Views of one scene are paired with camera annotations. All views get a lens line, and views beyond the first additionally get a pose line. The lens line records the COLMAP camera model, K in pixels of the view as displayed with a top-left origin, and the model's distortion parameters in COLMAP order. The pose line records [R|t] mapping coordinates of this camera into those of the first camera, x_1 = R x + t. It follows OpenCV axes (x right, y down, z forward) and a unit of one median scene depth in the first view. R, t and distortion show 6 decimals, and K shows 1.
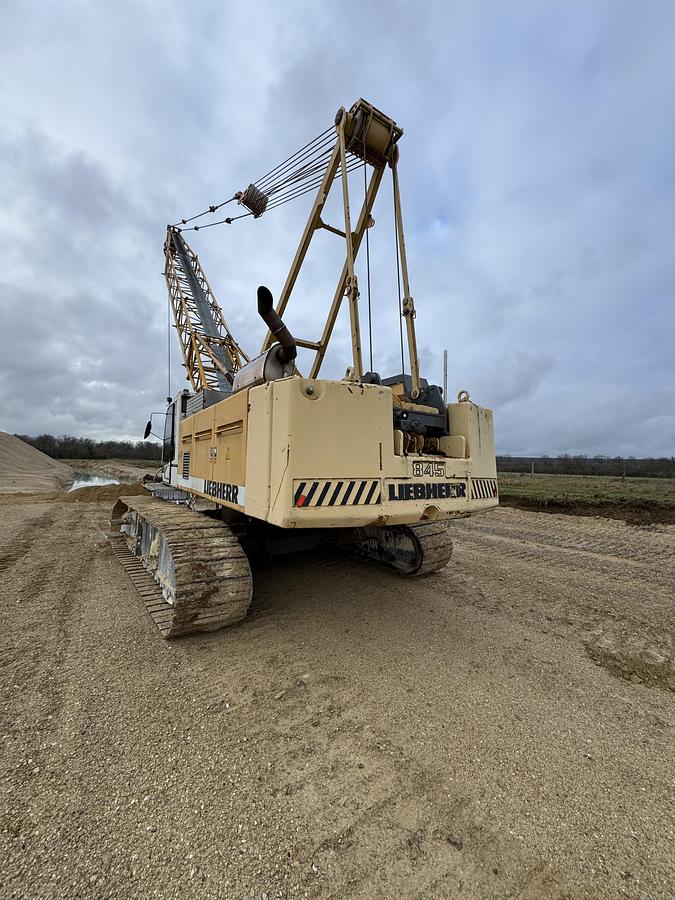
lens RADIAL K [[356.9, 0, 336.6], [0, 356.9, 449.4], [0, 0, 1]] dist [0.000378, -0.000068]
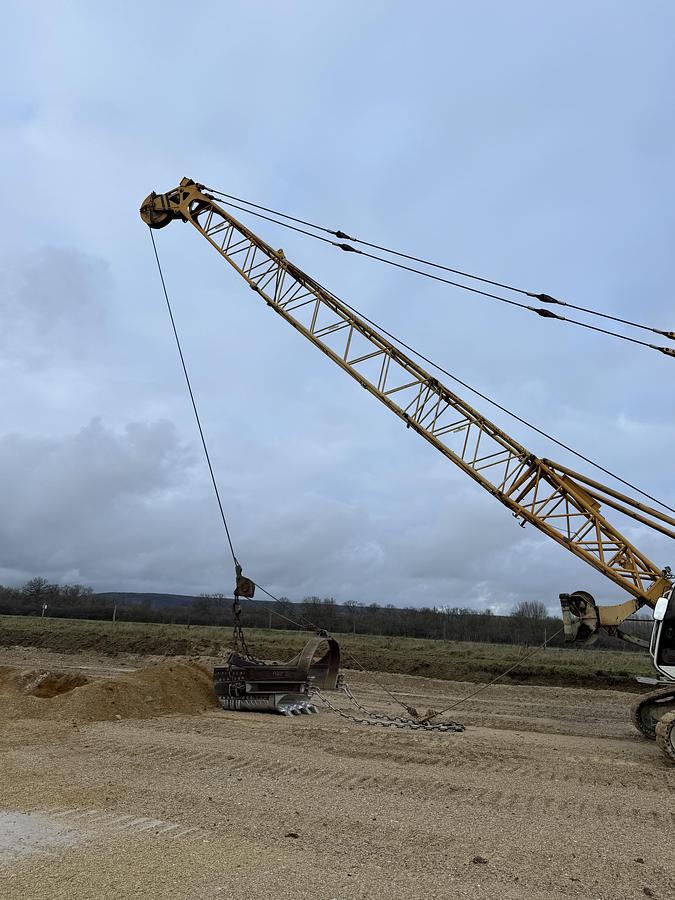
lens RADIAL K [[681.5, 0, 331.3], [0, 681.5, 449.1], [0, 0, 1]] dist [0.170080, -0.326114]
pose [[0.808024, 0.162191, 0.566385, -4.501745], [-0.056617, 0.978287, -0.199372, -0.113666], [-0.586423, 0.129030, 0.799662, 0.379267]]
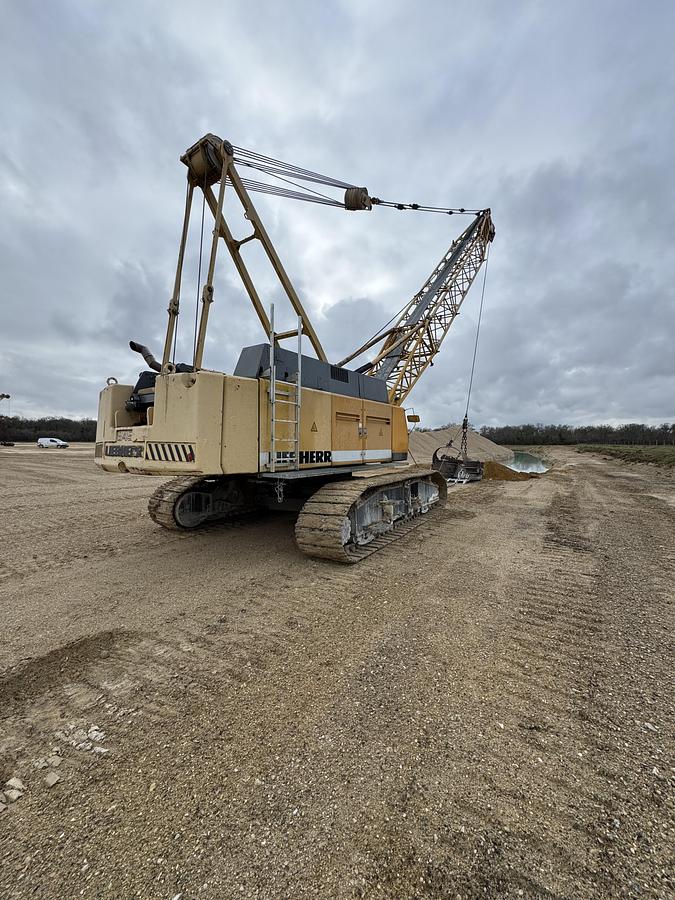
lens RADIAL K [[354.3, 0, 340.6], [0, 354.3, 446.6], [0, 0, 1]] dist [-0.000346, -0.000152]
pose [[0.374997, -0.017014, -0.926870, 1.736661], [0.046403, 0.998923, 0.000437, 0.127998], [0.925864, -0.043173, 0.375382, 1.179214]]
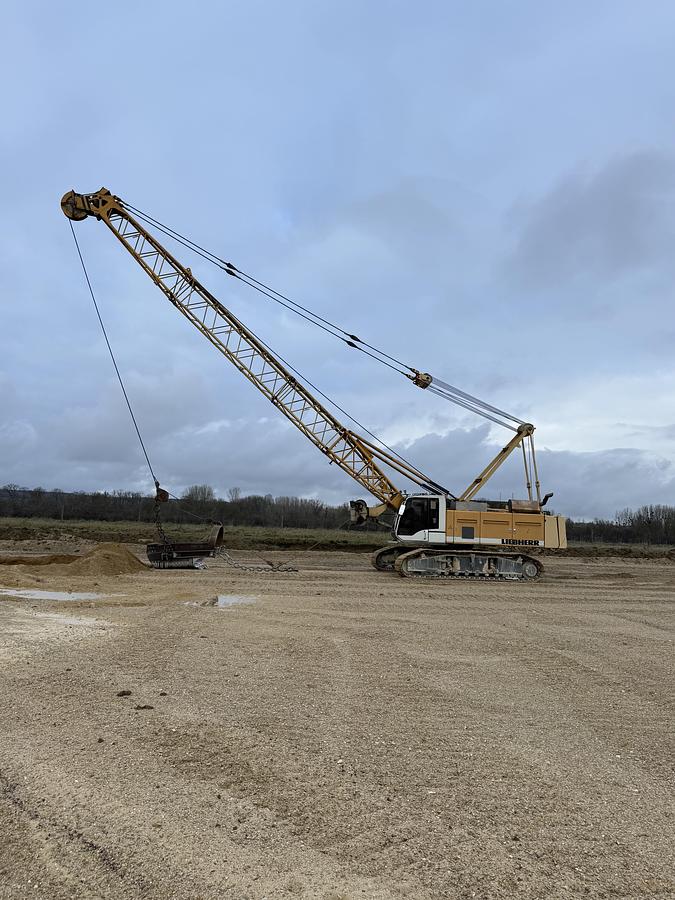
lens RADIAL K [[681.5, 0, 331.3], [0, 681.5, 449.1], [0, 0, 1]] dist [0.170080, -0.326114]
pose [[0.453340, 0.090690, 0.886712, -7.928137], [-0.069702, 0.995371, -0.066168, -0.226891], [-0.888608, -0.031809, 0.457563, -0.364839]]
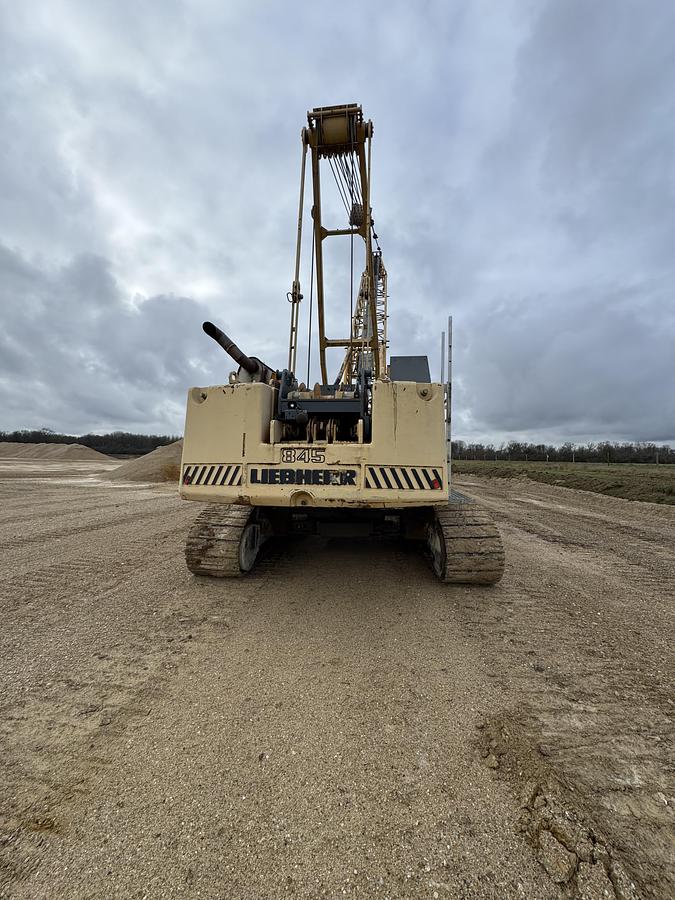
lens RADIAL K [[356.9, 0, 336.6], [0, 356.9, 449.4], [0, 0, 1]] dist [0.000378, -0.000068]
pose [[0.755840, -0.032158, -0.653966, 0.935987], [0.036576, 0.999307, -0.006867, 0.045228], [0.653734, -0.018729, 0.756492, 0.272167]]
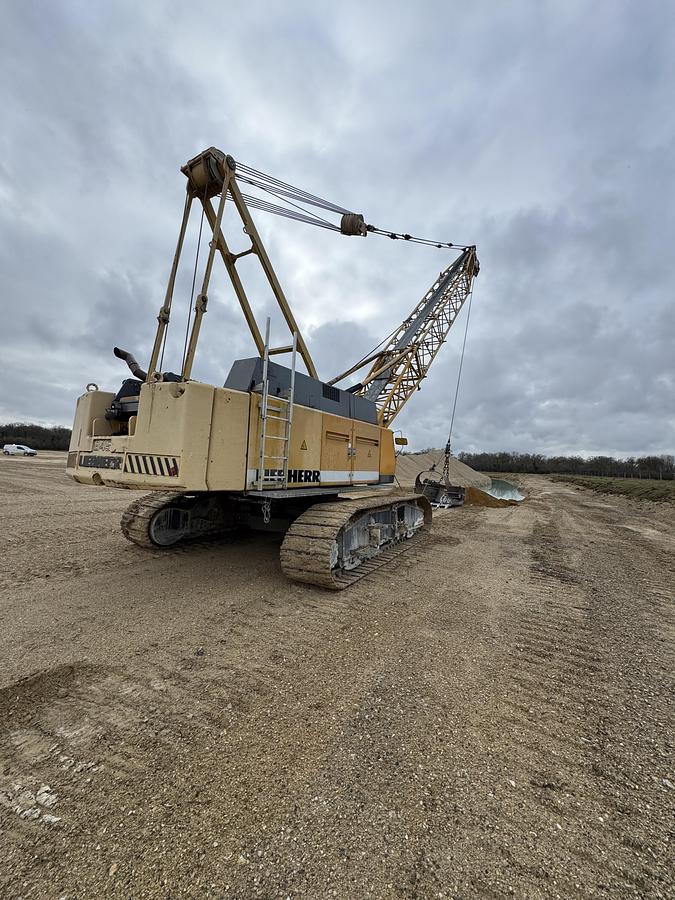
lens RADIAL K [[353.9, 0, 339.7], [0, 353.9, 448.2], [0, 0, 1]] dist [0.000756, 0.000141]
pose [[0.424897, -0.047293, -0.904005, 1.680051], [0.004385, 0.998730, -0.050187, 0.125737], [0.905231, 0.017360, 0.424565, 1.156868]]
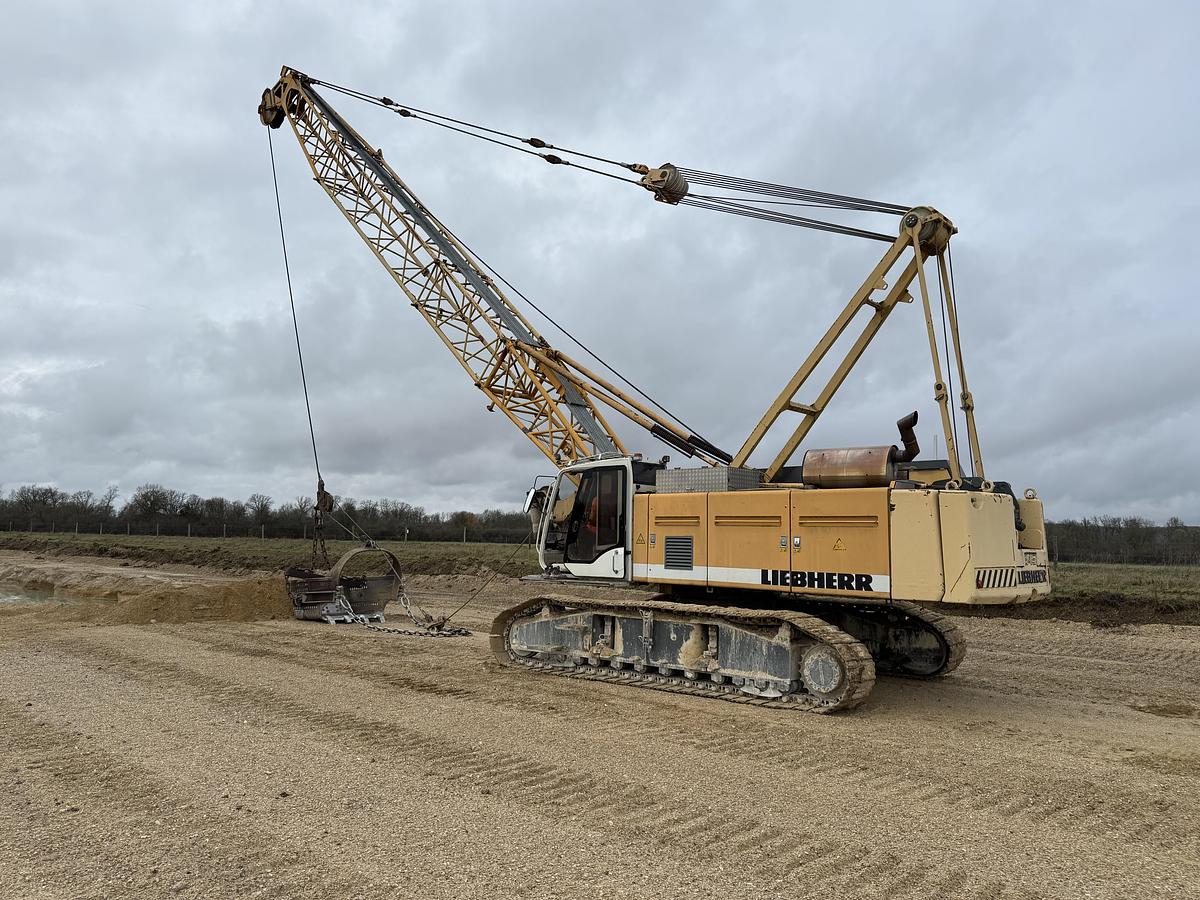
lens RADIAL K [[858.9, 0, 602.3], [0, 858.9, 455.2], [0, 0, 1]] dist [0.104524, -0.139509]
pose [[0.967912, 0.020057, 0.250489, -1.822945], [-0.007846, 0.998736, -0.049654, -0.134059], [-0.251168, 0.046096, 0.966845, -1.475757]]
